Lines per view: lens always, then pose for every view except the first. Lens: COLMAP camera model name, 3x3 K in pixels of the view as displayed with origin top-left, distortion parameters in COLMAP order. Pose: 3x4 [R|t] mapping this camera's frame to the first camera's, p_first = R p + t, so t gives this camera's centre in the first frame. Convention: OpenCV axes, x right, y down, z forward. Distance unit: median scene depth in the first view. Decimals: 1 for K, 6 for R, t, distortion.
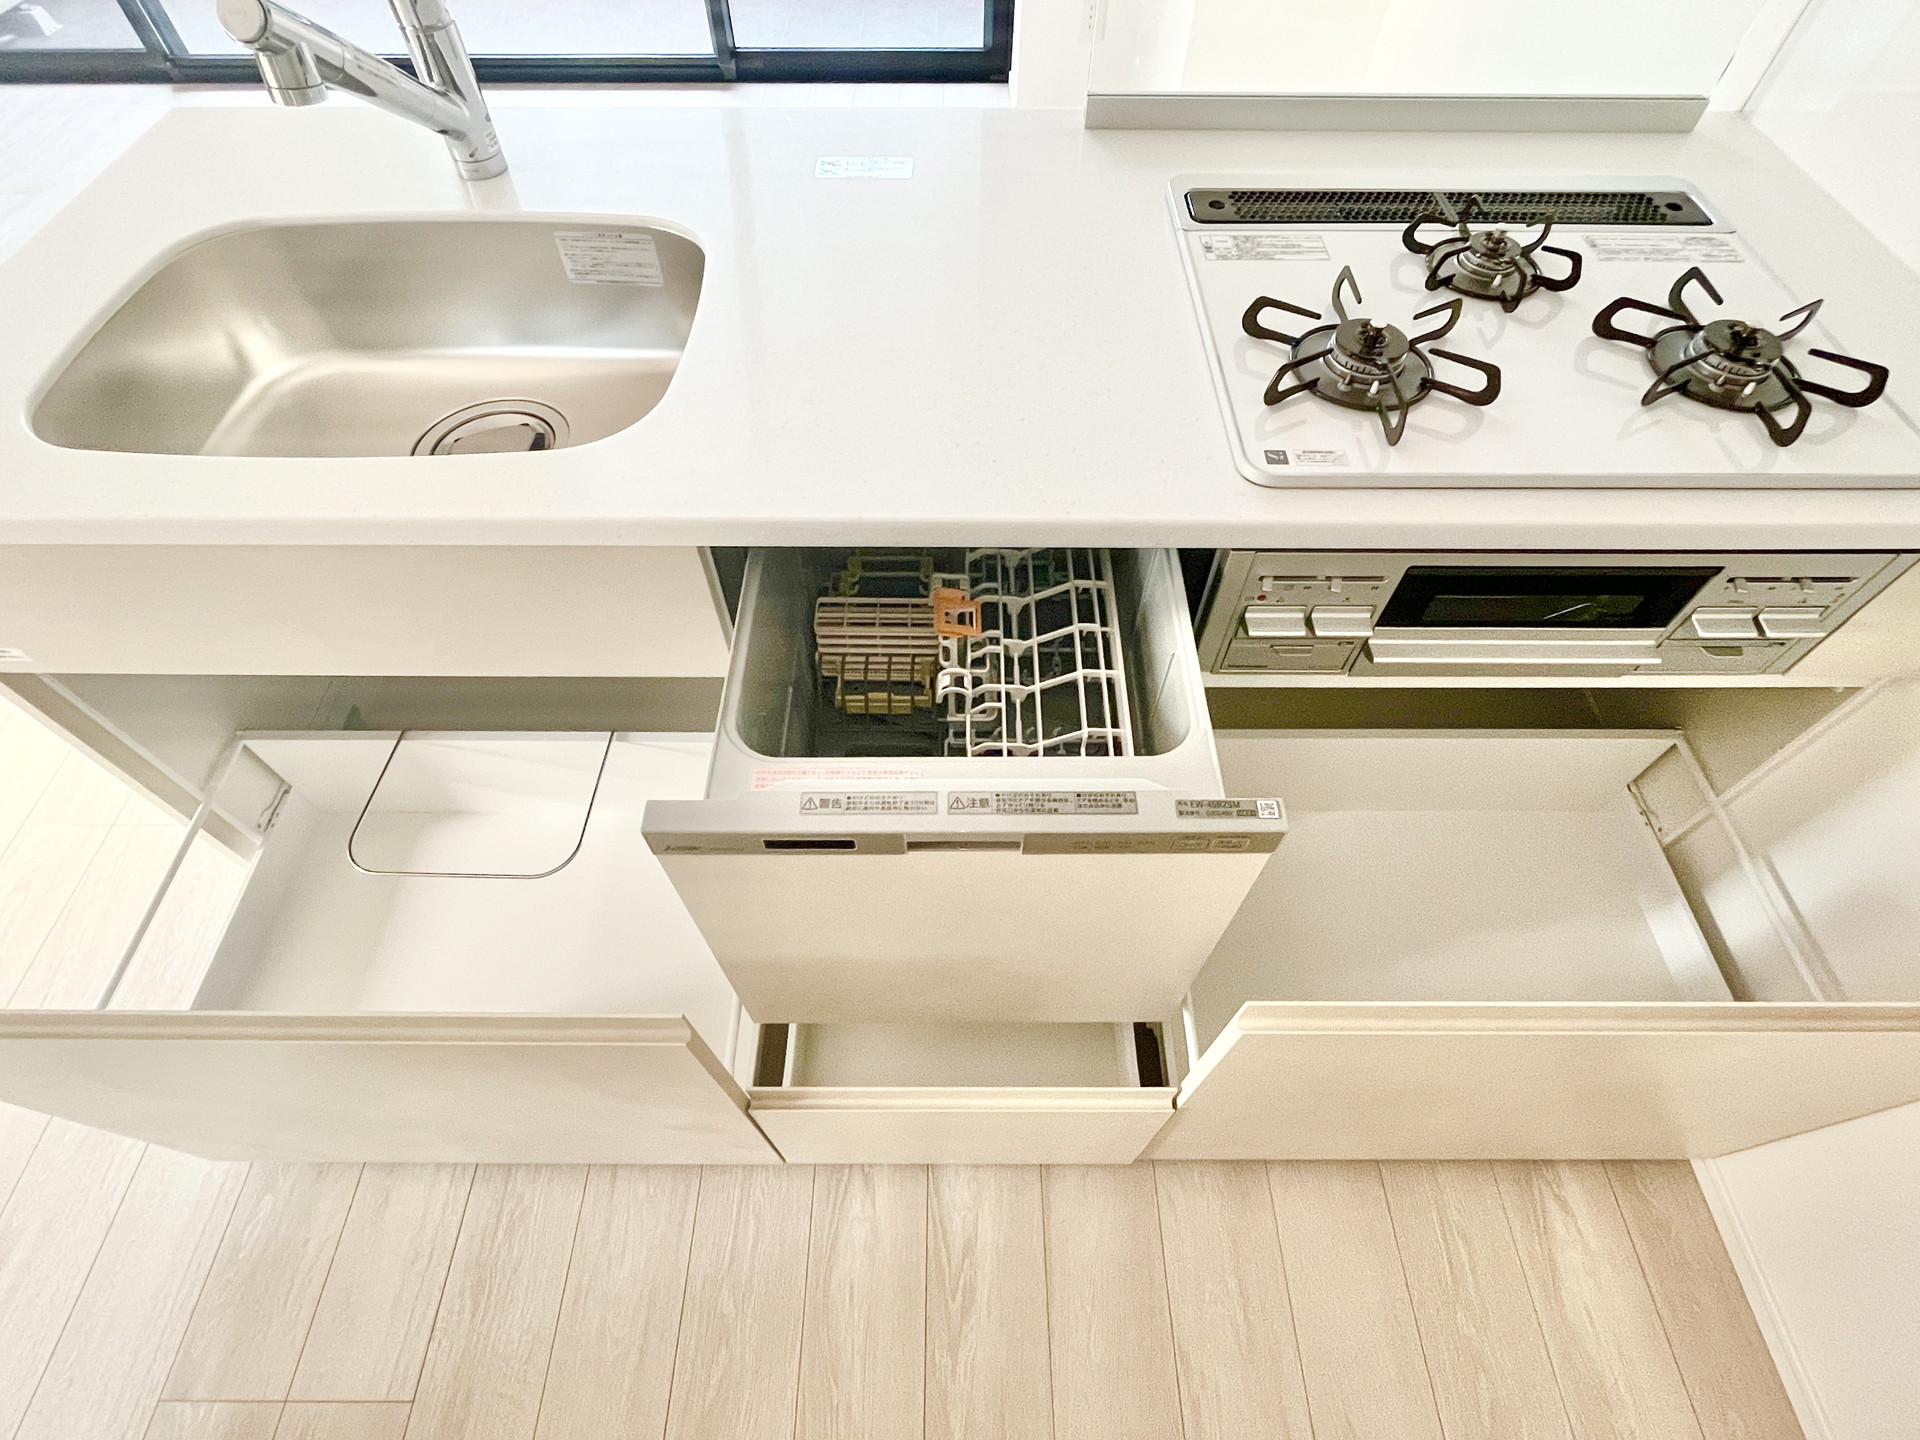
lens RADIAL K [[939.5, 0, 962.0], [0, 939.5, 721.6], [0, 0, 1]] dist [-0.004484, 0.000433]
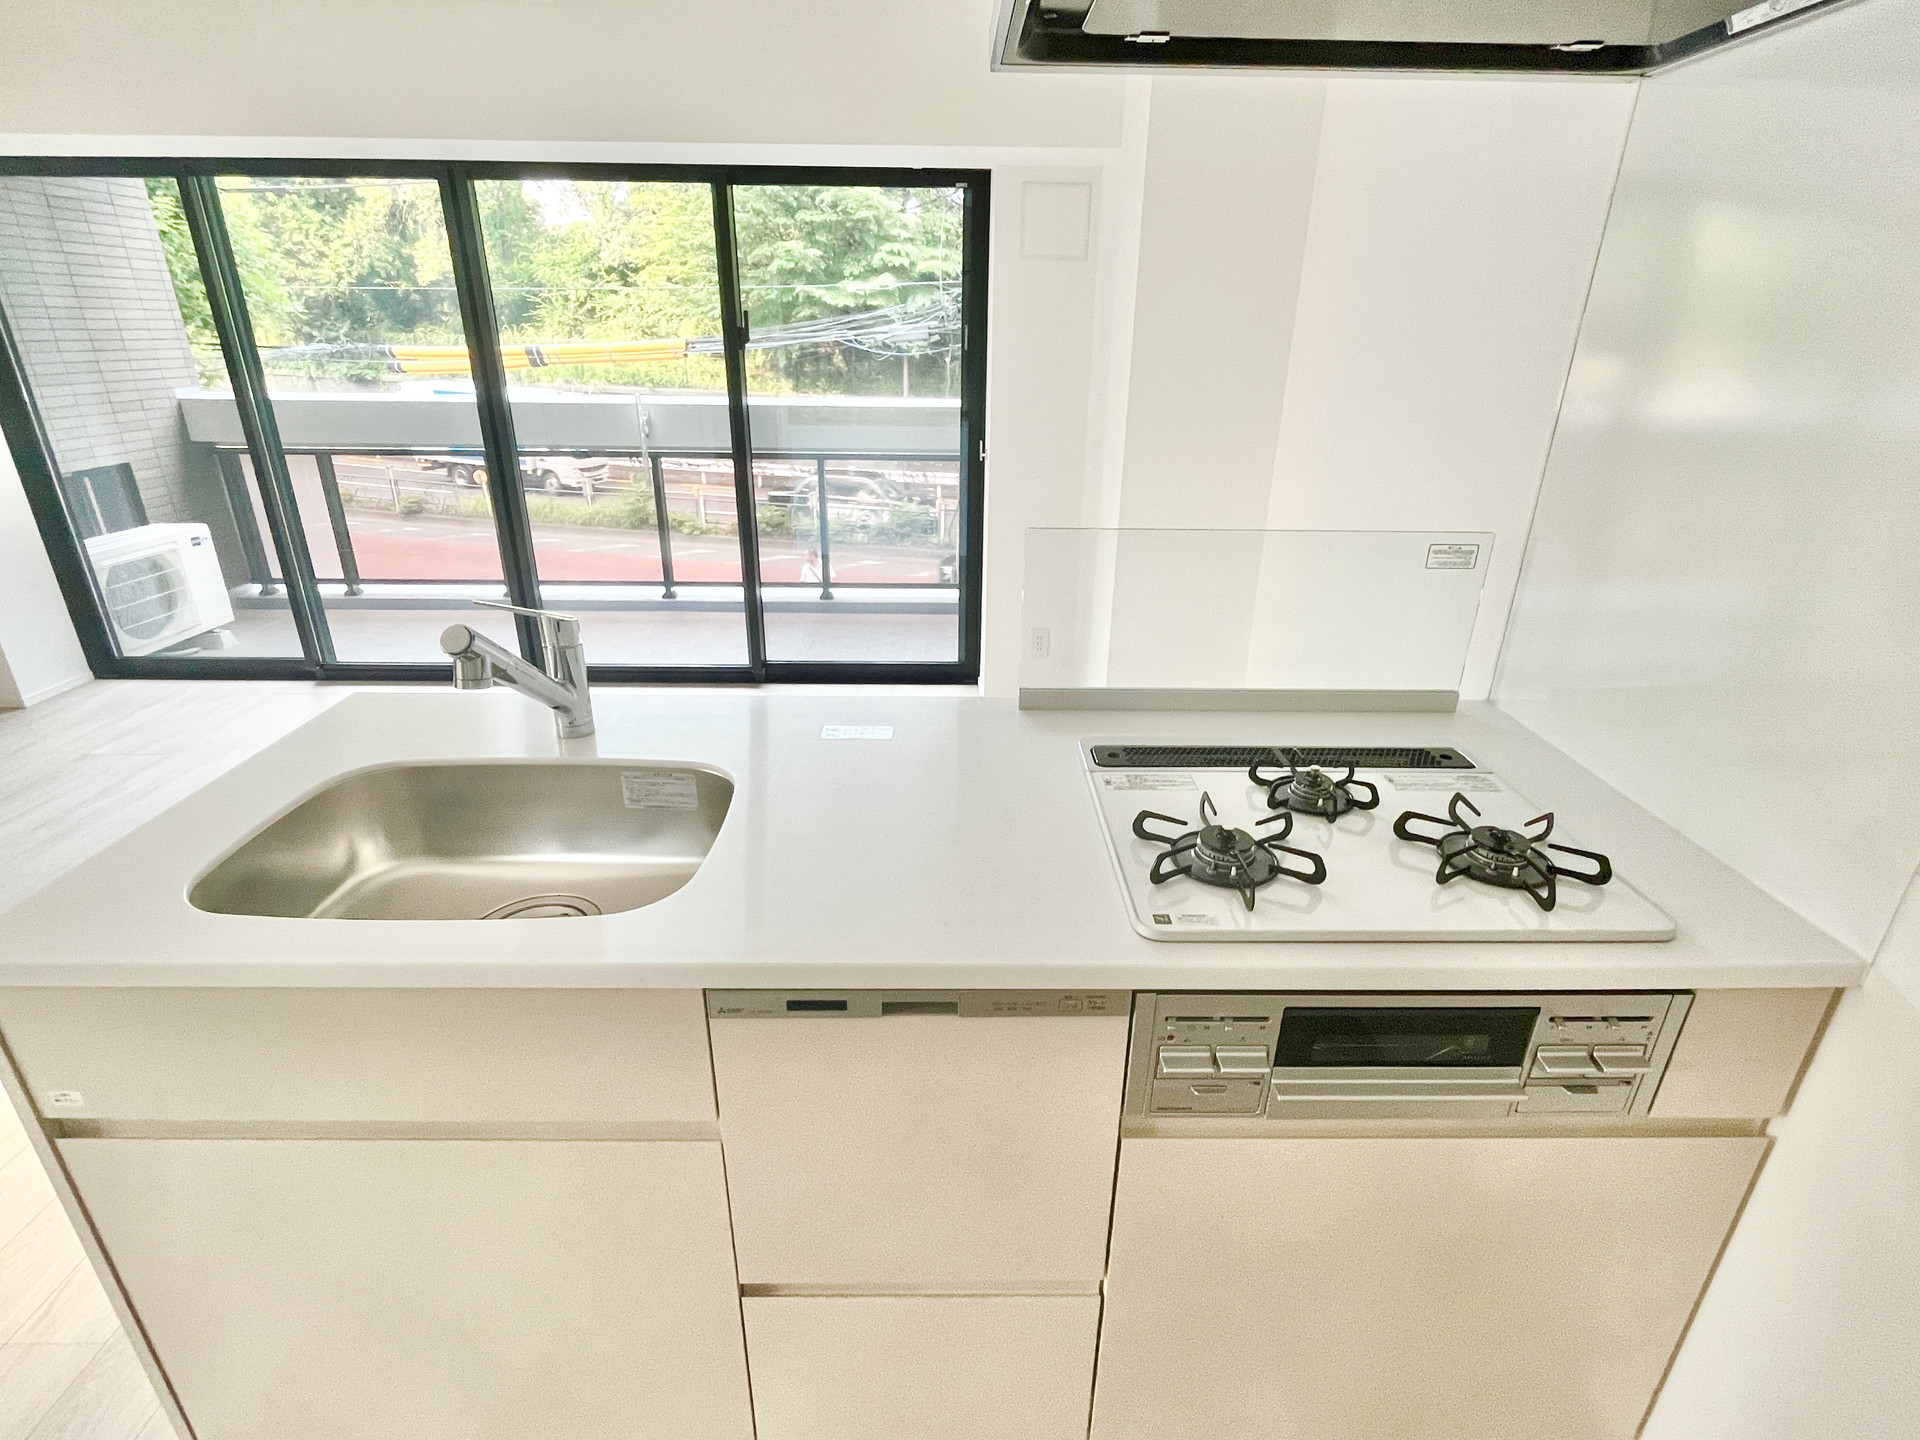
lens RADIAL K [[939.5, 0, 964.0], [0, 939.5, 723.0], [0, 0, 1]] dist [-0.004484, 0.000433]
pose [[0.999823, 0.003351, 0.018528, 0.031937], [0.006972, 0.848208, -0.529617, 0.154121], [-0.017491, 0.529652, 0.848035, -0.212468]]
